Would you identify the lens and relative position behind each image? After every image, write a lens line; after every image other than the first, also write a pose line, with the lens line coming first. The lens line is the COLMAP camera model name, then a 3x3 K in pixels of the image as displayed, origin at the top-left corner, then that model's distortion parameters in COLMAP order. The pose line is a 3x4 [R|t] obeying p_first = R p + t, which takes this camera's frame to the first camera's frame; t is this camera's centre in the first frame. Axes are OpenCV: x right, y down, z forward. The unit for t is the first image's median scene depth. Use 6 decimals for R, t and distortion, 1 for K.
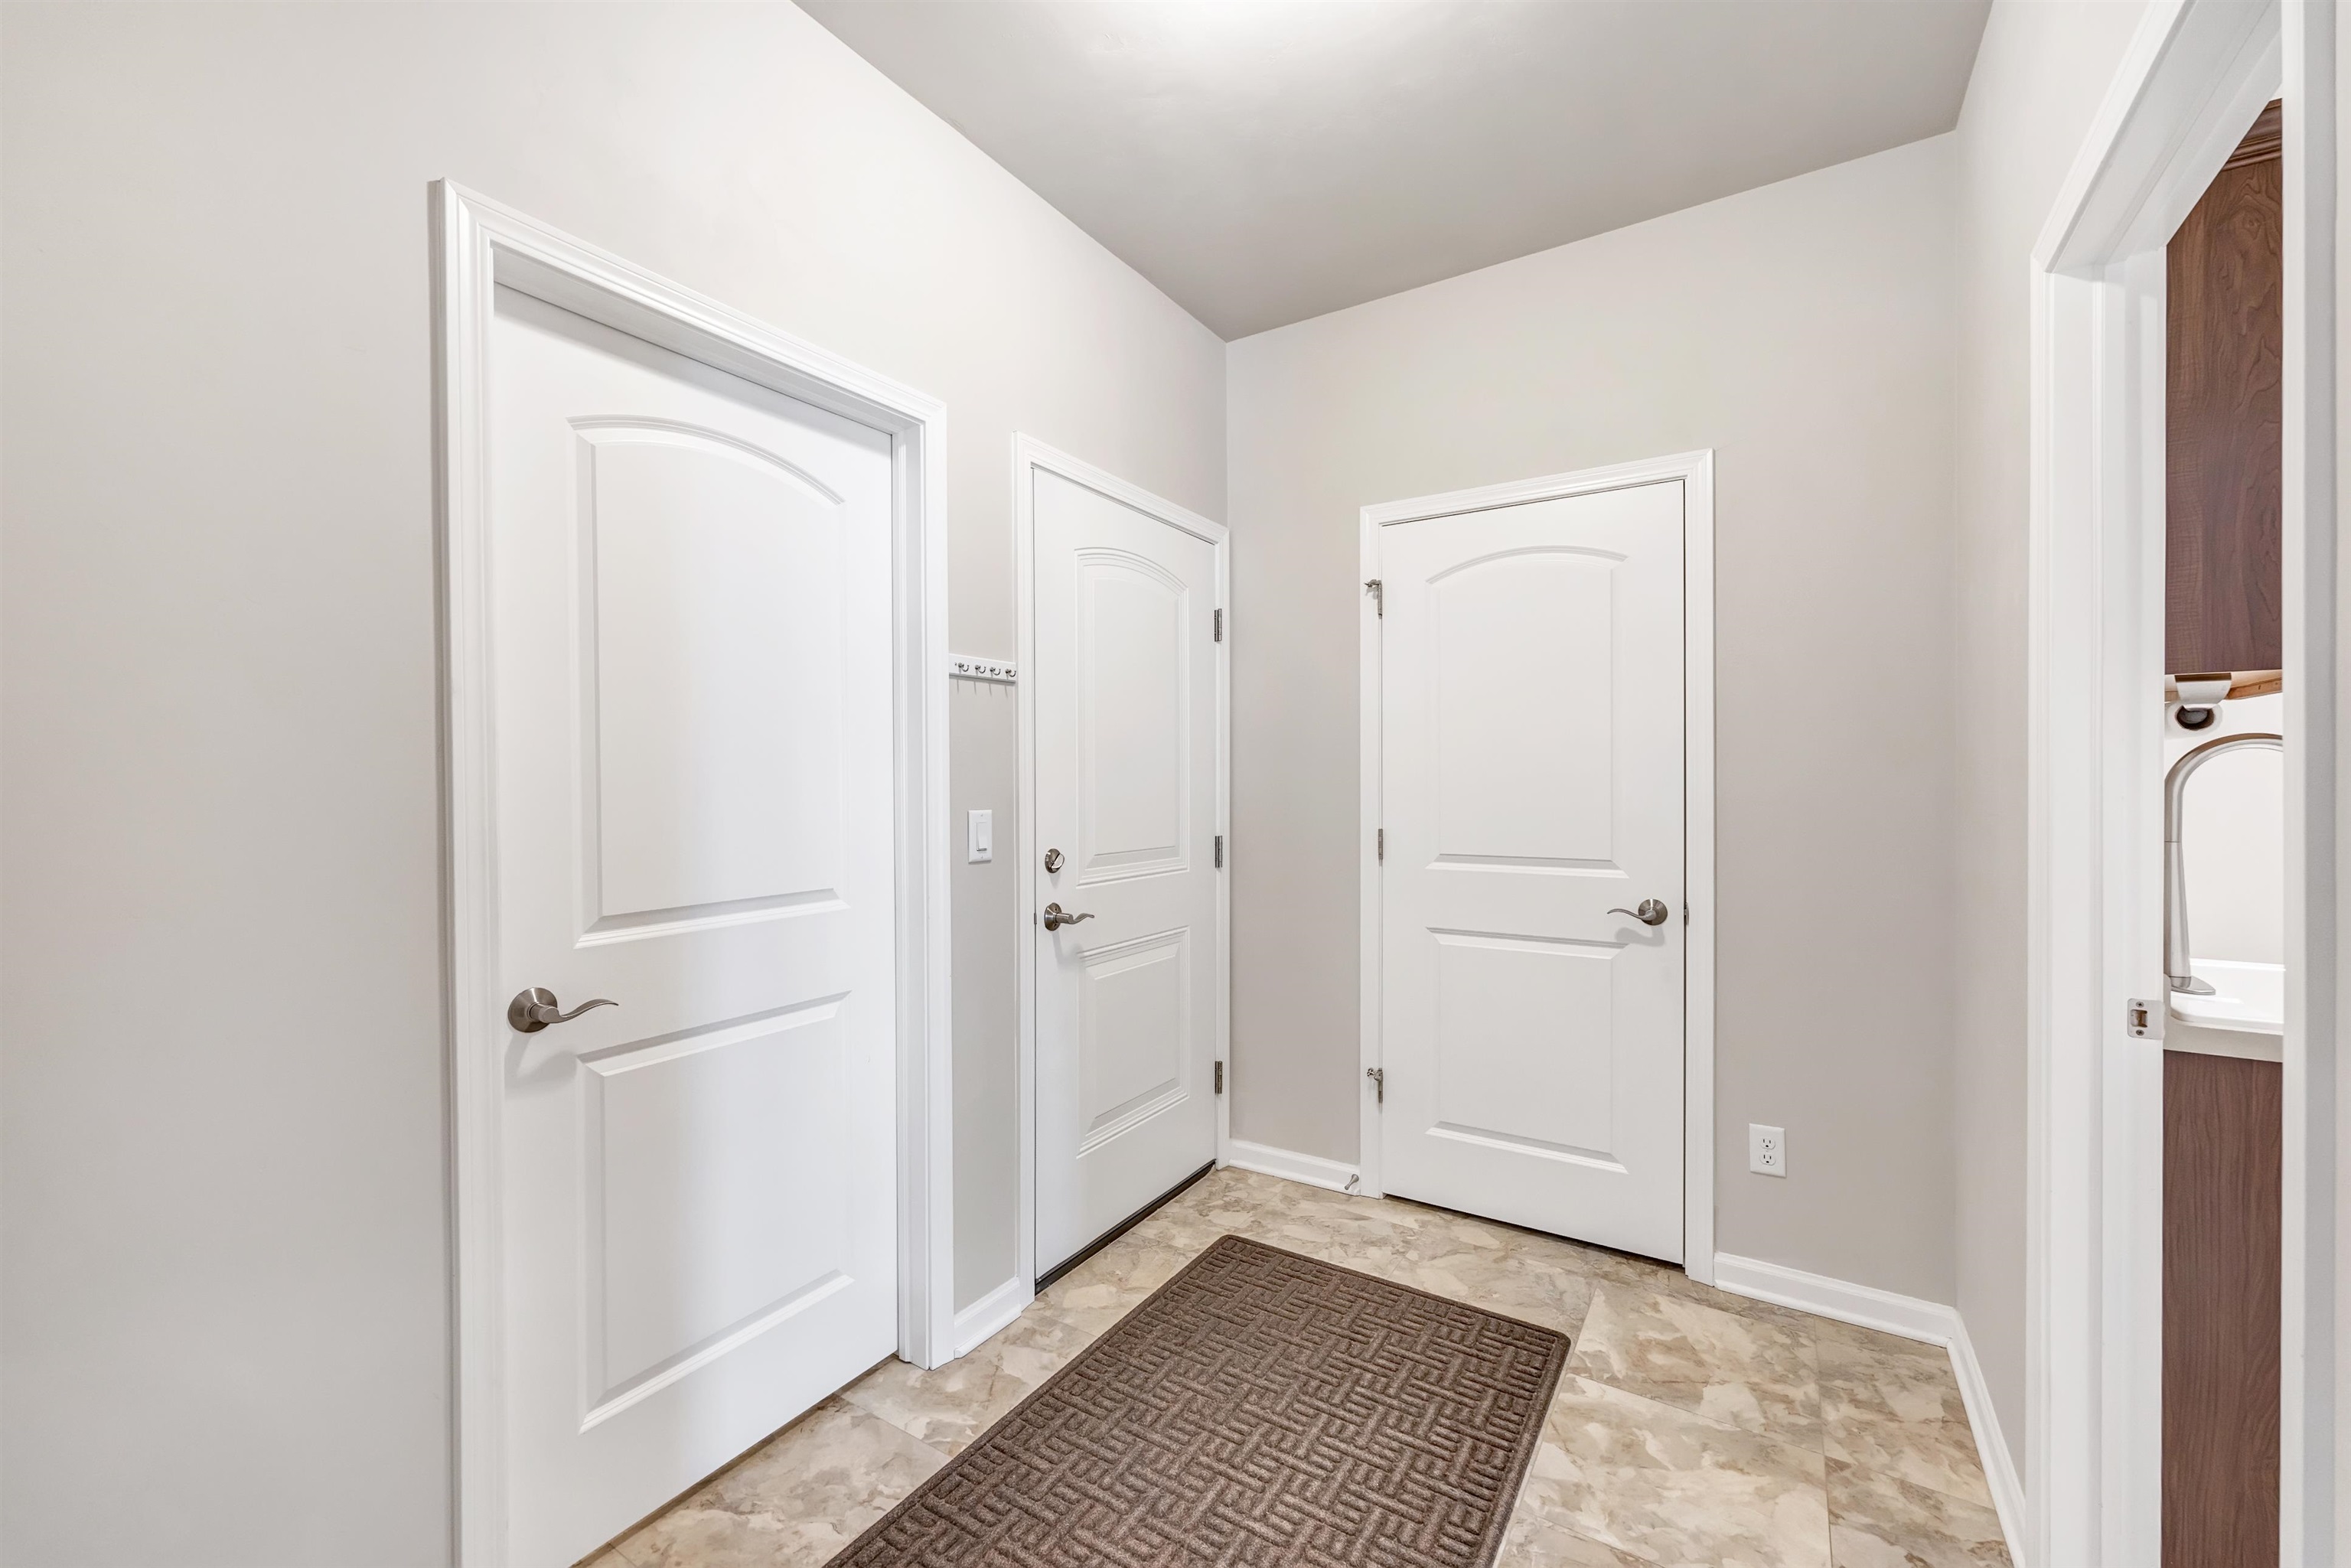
lens RADIAL K [[956.1, 0, 1162.8], [0, 956.1, 780.9], [0, 0, 1]] dist [0.000768, 0.000140]
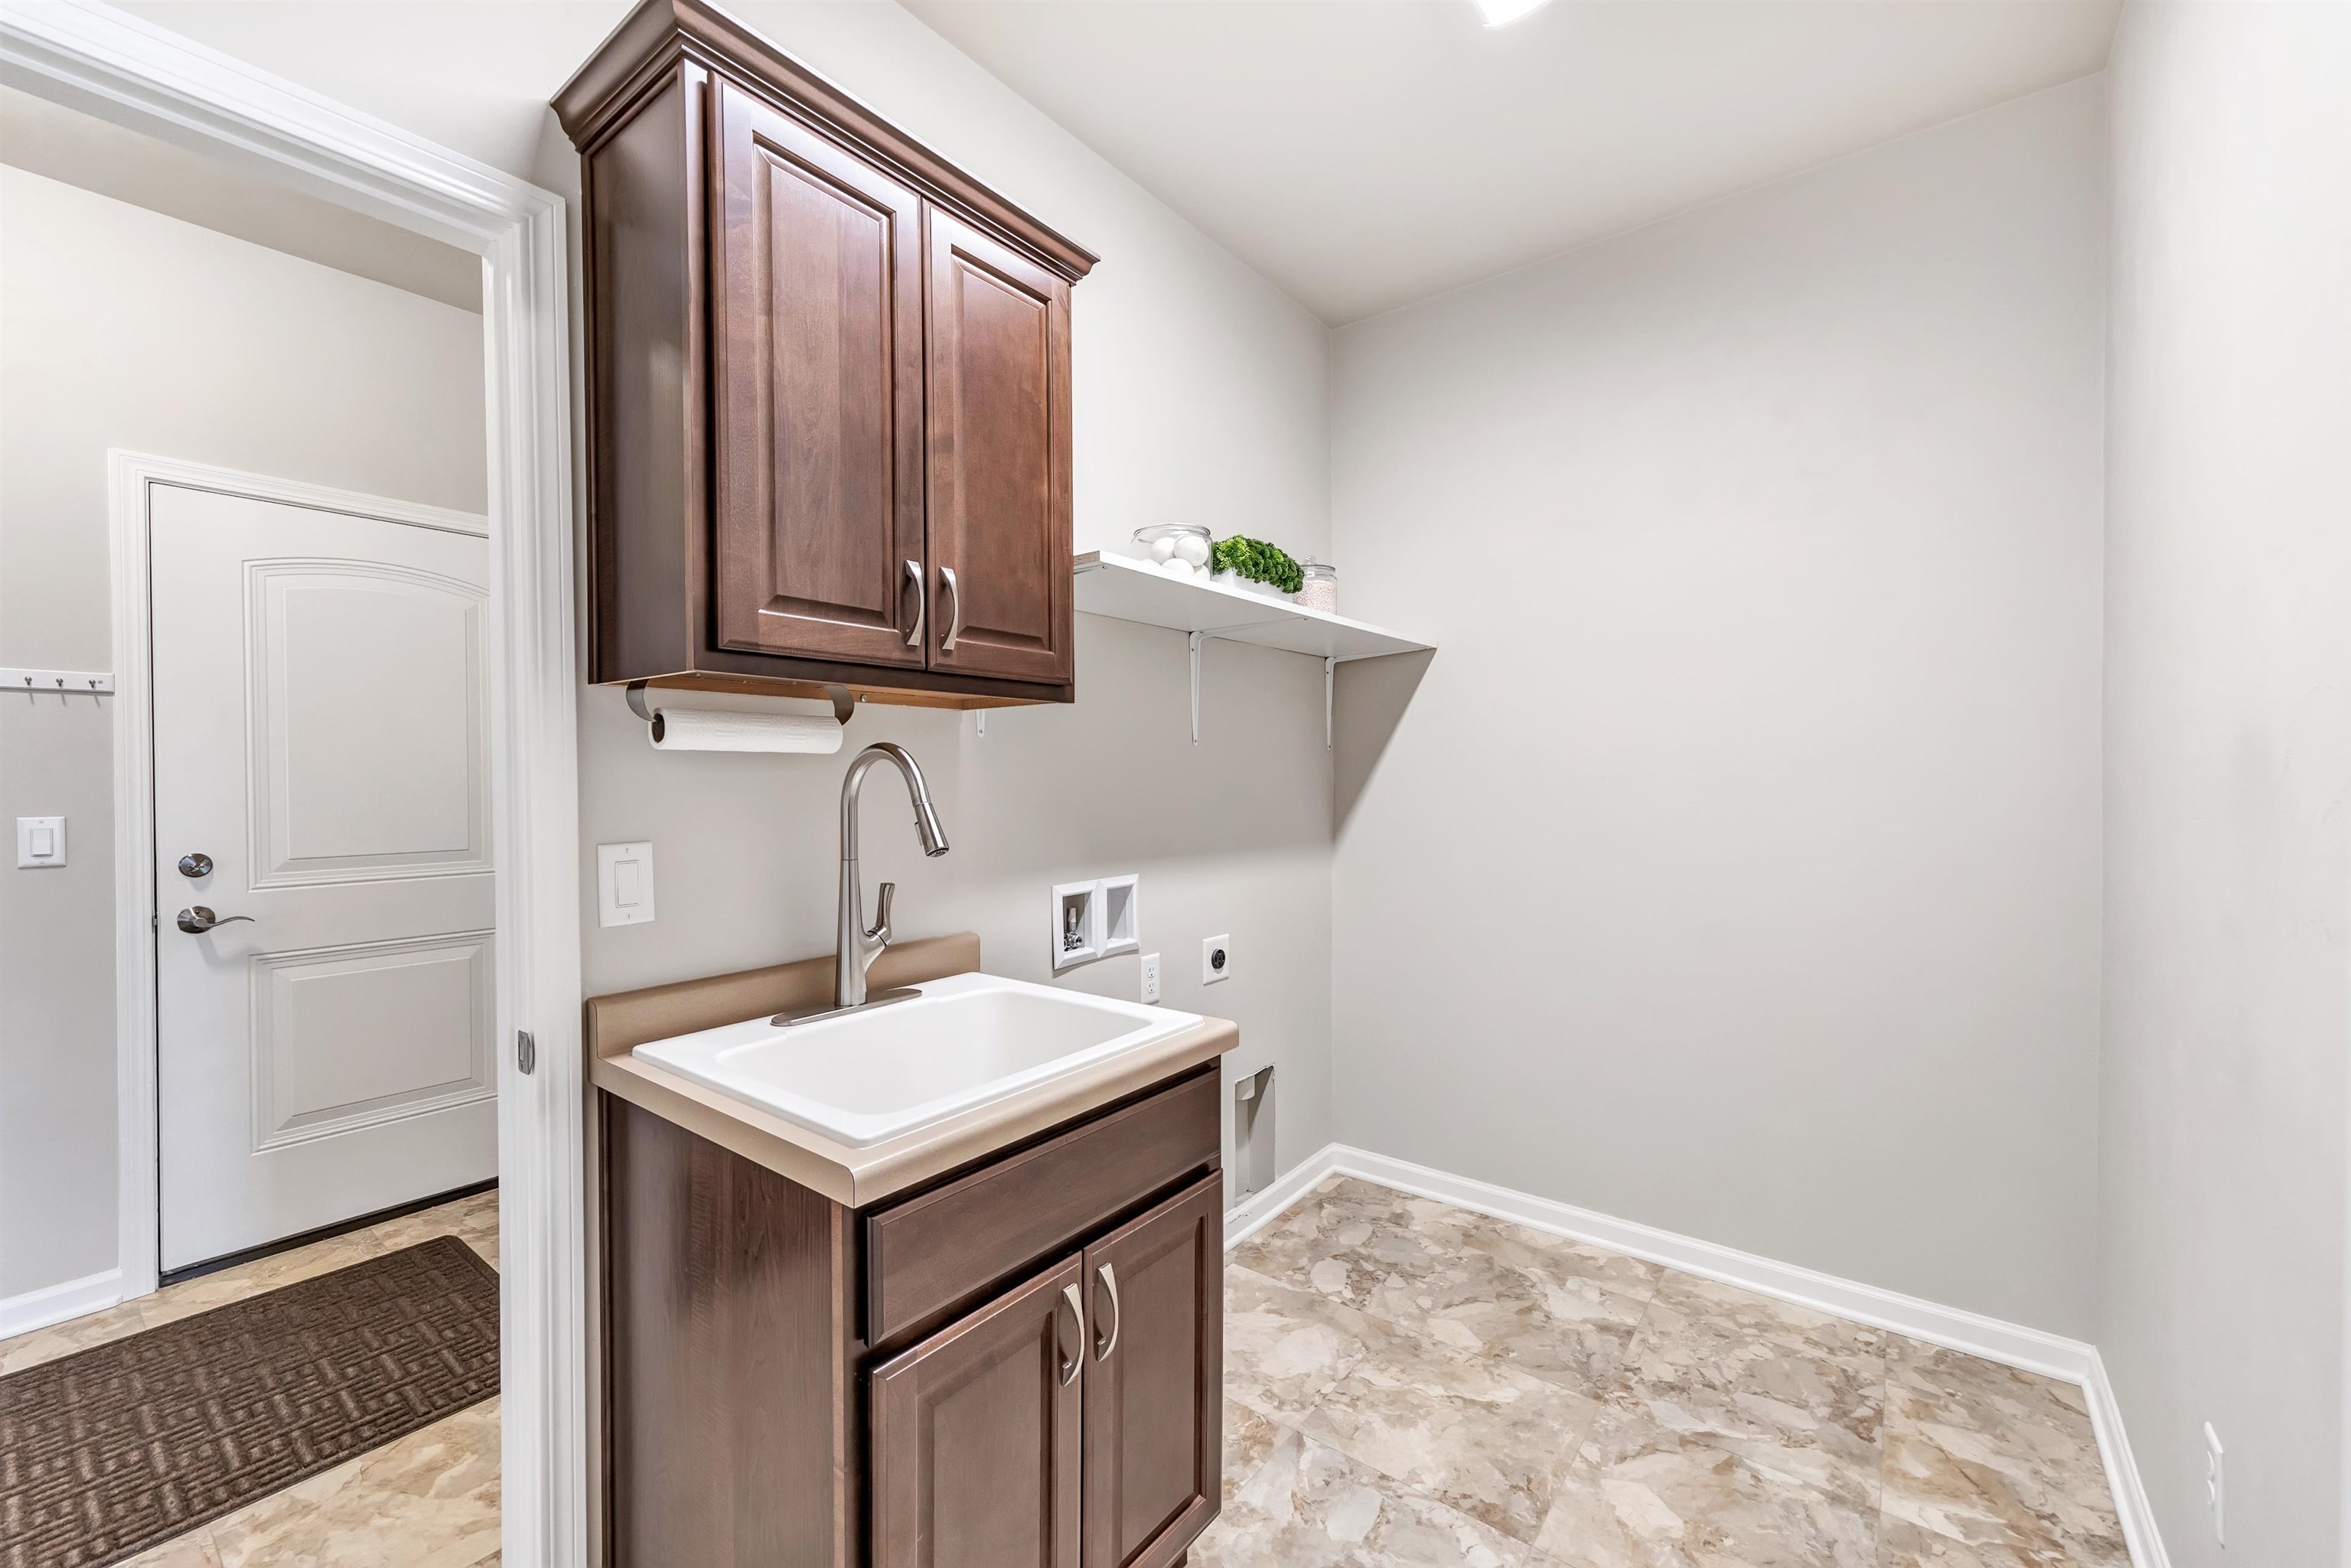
lens RADIAL K [[956.1, 0, 1162.8], [0, 956.1, 780.9], [0, 0, 1]] dist [0.000768, 0.000140]
pose [[0.995735, -0.000131, -0.092263, 1.058333], [0.000714, 0.999980, 0.006279, -0.013750], [0.092260, -0.006318, 0.995715, 0.076796]]
